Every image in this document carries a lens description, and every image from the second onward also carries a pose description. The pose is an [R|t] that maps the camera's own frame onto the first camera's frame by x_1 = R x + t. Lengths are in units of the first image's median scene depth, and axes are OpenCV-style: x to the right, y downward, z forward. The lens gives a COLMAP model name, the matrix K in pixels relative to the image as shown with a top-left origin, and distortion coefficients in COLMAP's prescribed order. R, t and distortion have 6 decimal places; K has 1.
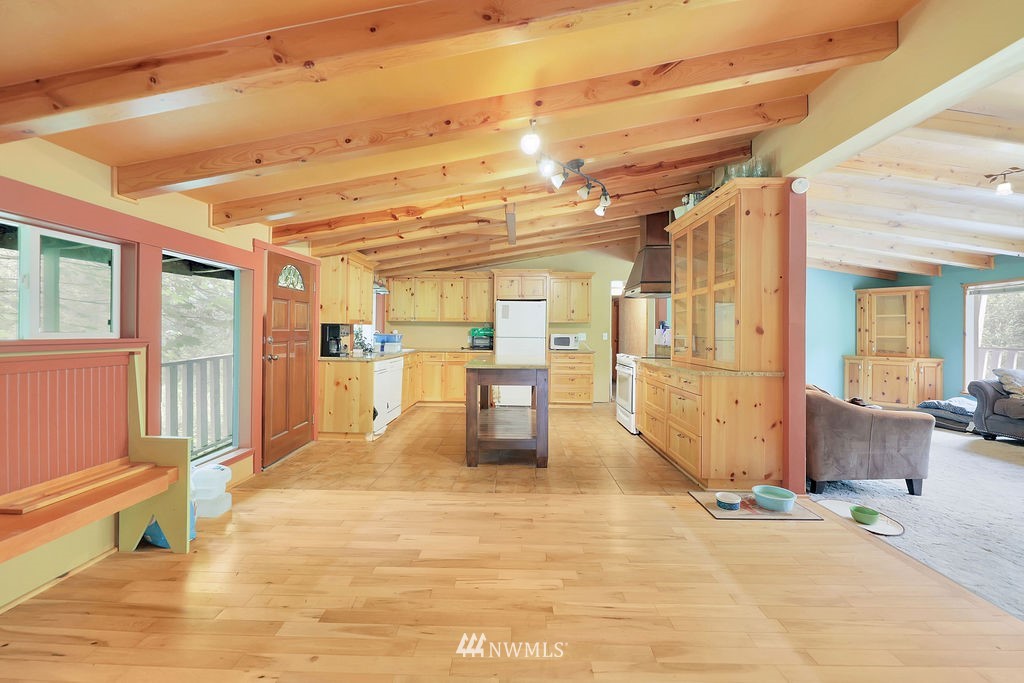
lens RADIAL K [[419.7, 0, 509.3], [0, 419.7, 331.9], [0, 0, 1]] dist [-0.000731, -0.000186]
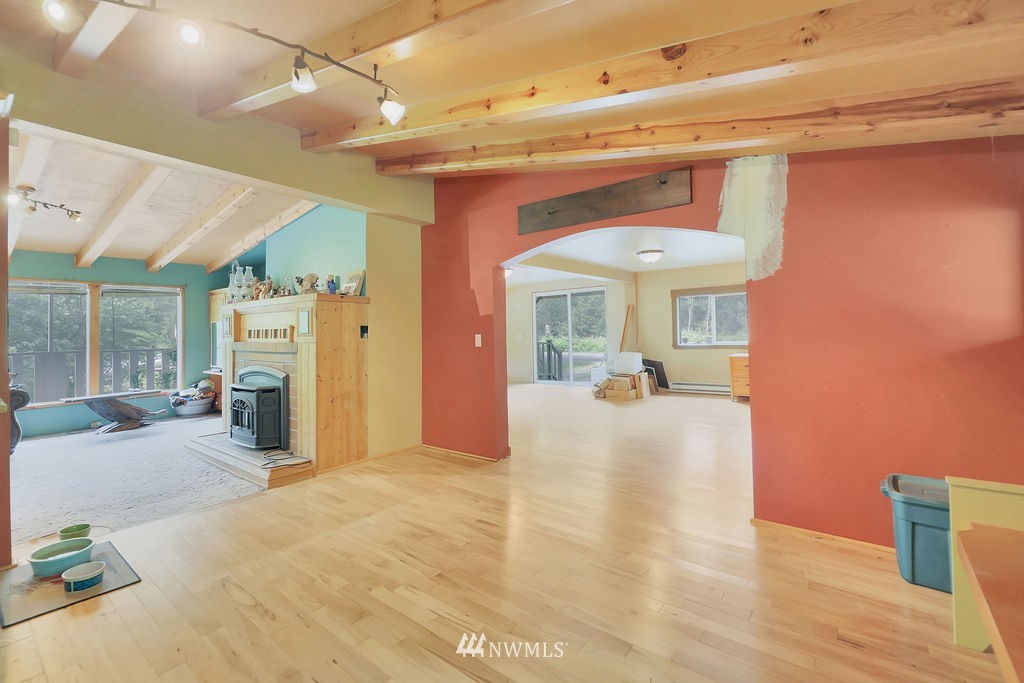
lens RADIAL K [[449.2, 0, 509.5], [0, 449.2, 332.2], [0, 0, 1]] dist [-0.002288, -0.000130]
pose [[-0.796396, 0.006431, 0.604741, -0.284181], [0.008288, 0.999966, 0.000280, 0.000309], [-0.604718, 0.005235, -0.796422, 0.660237]]
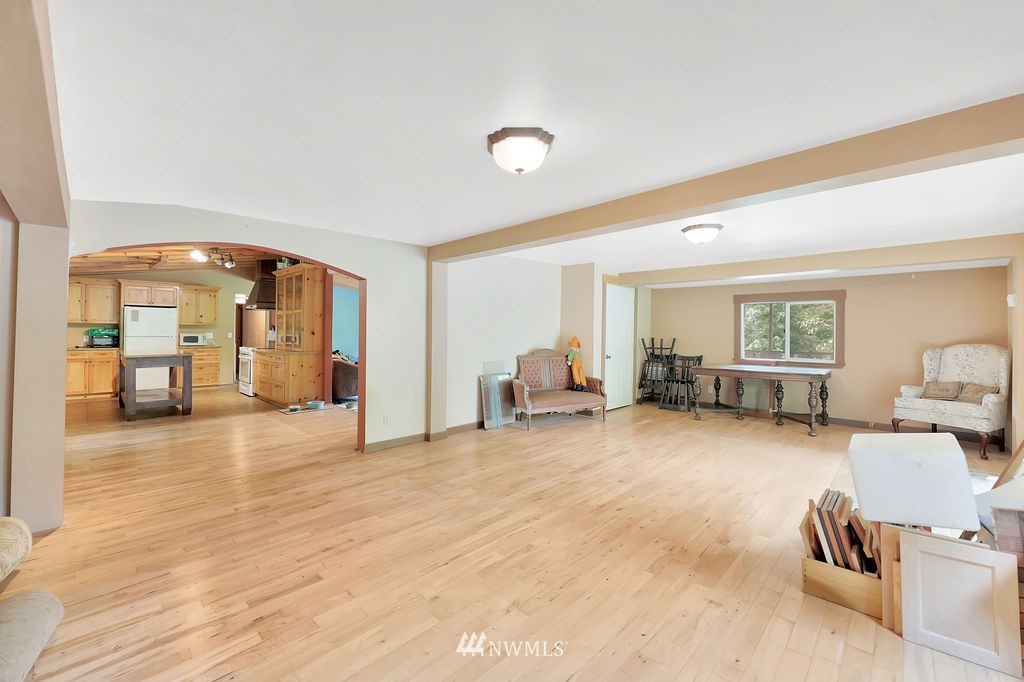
lens RADIAL K [[419.7, 0, 509.3], [0, 419.7, 331.4], [0, 0, 1]] dist [-0.000731, -0.000186]
pose [[0.684823, 0.000681, 0.728709, -0.190420], [-0.005366, 0.999977, 0.004108, -0.016474], [-0.728690, -0.006724, 0.684811, -0.786293]]
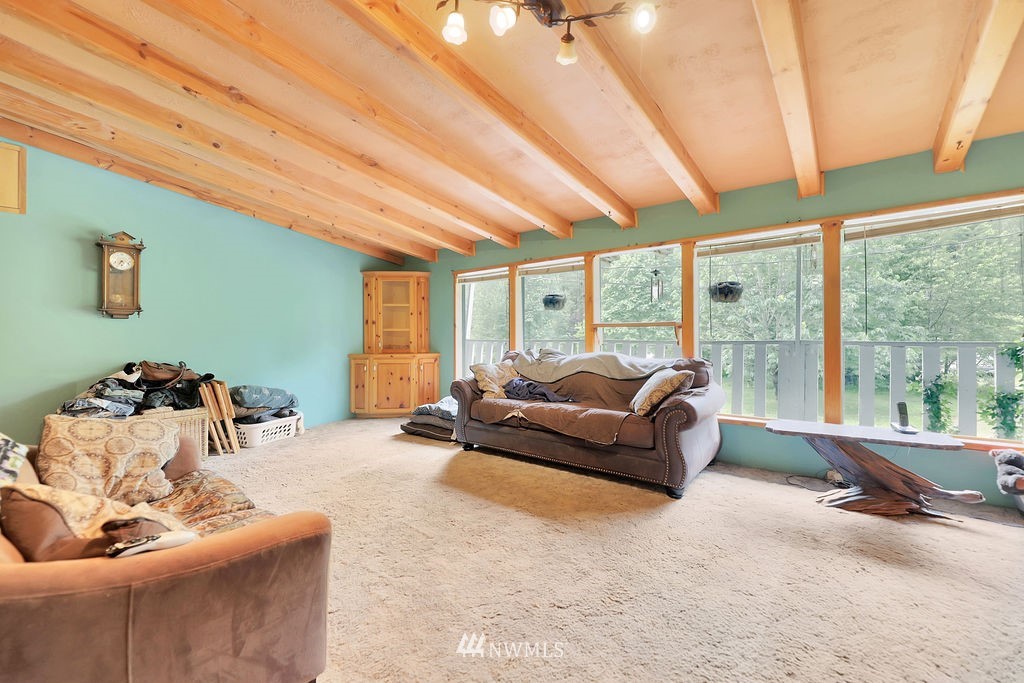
lens RADIAL K [[424.7, 0, 511.2], [0, 424.7, 326.8], [0, 0, 1]] dist [-0.001887, -0.000289]
pose [[0.614846, -0.003471, 0.788640, 0.495098], [0.010874, 0.999933, -0.004076, 0.015536], [-0.788572, 0.011082, 0.614842, 0.381442]]
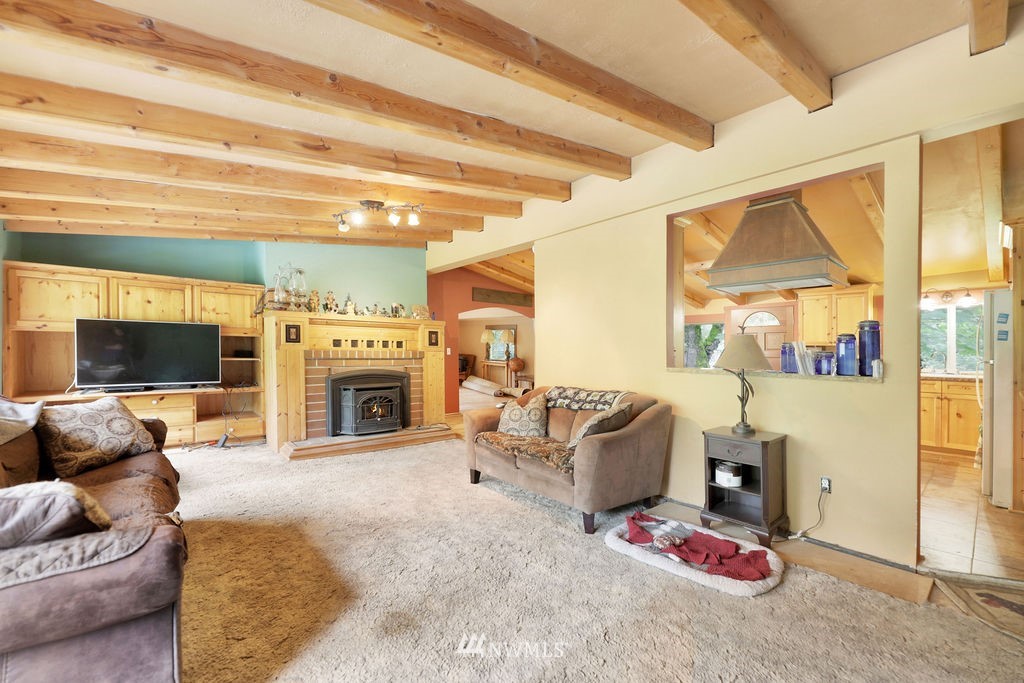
lens RADIAL K [[413.1, 0, 510.5], [0, 413.1, 345.9], [0, 0, 1]] dist [-0.013005, 0.000105]
pose [[-0.740551, -0.021067, -0.671670, 1.074102], [-0.015575, 0.999778, -0.014186, 0.013239], [0.671819, -0.000044, -0.740715, 1.235011]]
